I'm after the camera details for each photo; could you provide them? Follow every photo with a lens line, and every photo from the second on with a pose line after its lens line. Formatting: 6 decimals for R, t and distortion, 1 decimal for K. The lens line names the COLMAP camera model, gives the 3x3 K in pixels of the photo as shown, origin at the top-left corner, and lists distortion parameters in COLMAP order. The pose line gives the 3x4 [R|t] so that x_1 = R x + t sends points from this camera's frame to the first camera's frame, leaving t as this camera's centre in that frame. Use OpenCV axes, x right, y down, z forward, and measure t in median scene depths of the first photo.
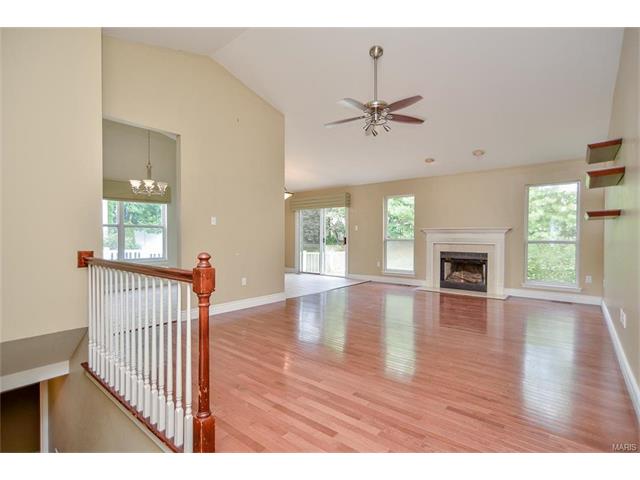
lens RADIAL K [[317.1, 0, 315.4], [0, 317.1, 240.6], [0, 0, 1]] dist [0.000315, 0.000545]
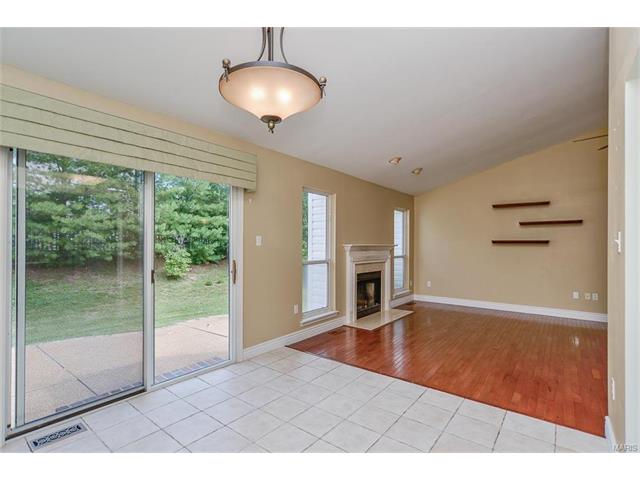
lens RADIAL K [[317.1, 0, 315.4], [0, 317.1, 240.6], [0, 0, 1]] dist [0.000315, 0.000545]
pose [[-0.033613, 0.004481, 0.999425, -0.393844], [0.009233, 0.999949, -0.004172, -0.045918], [-0.999392, 0.009087, -0.033653, 1.115421]]
